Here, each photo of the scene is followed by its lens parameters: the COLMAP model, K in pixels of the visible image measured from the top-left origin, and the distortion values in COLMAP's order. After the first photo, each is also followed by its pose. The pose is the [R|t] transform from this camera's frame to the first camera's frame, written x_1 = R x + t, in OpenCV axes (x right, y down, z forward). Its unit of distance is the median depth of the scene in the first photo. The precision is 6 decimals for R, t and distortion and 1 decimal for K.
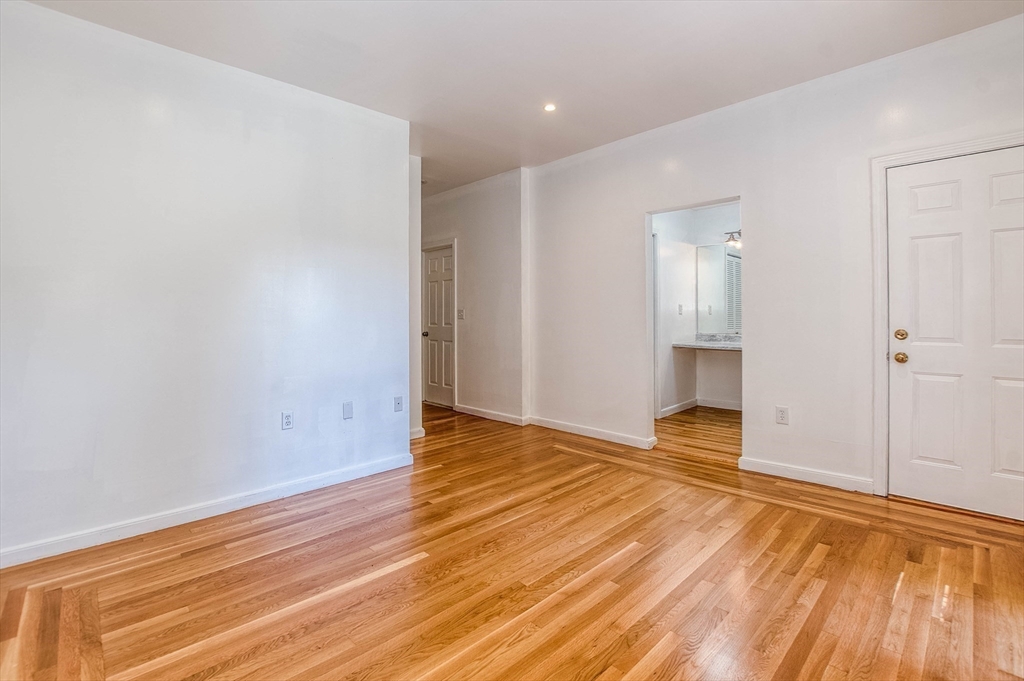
lens RADIAL K [[464.2, 0, 512.0], [0, 464.2, 328.3], [0, 0, 1]] dist [-0.024147, 0.000586]
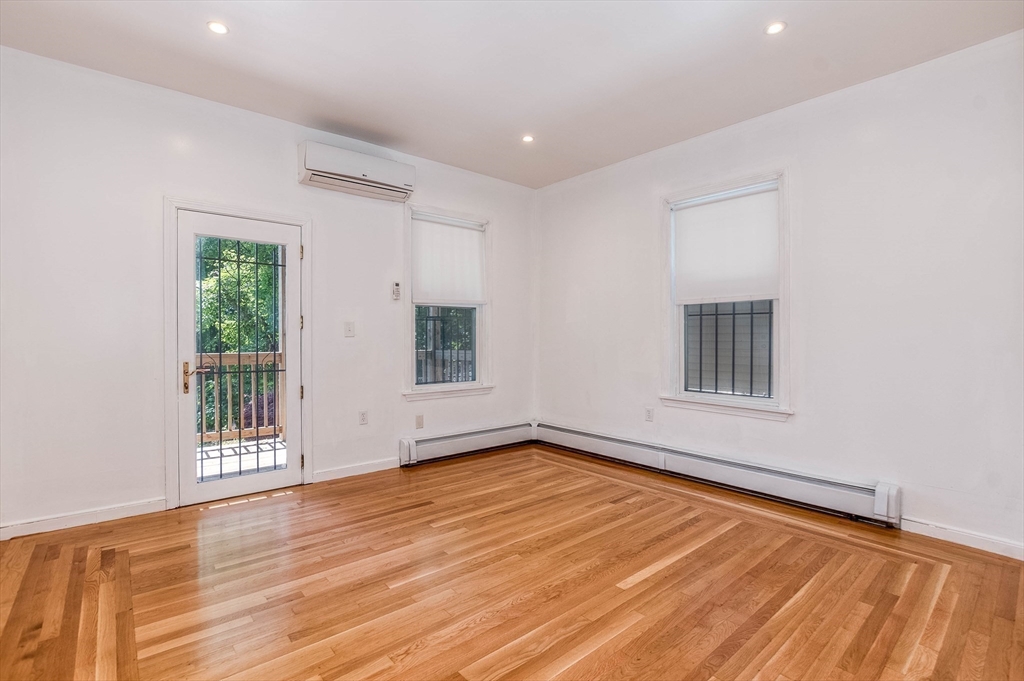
lens RADIAL K [[469.4, 0, 512.0], [0, 469.4, 340.5], [0, 0, 1]] dist [0.000166, 0.000148]
pose [[-0.998413, 0.008487, 0.055672, -0.023326], [0.010492, 0.999304, 0.035810, -0.047525], [-0.055330, 0.036338, -0.997807, 1.898232]]
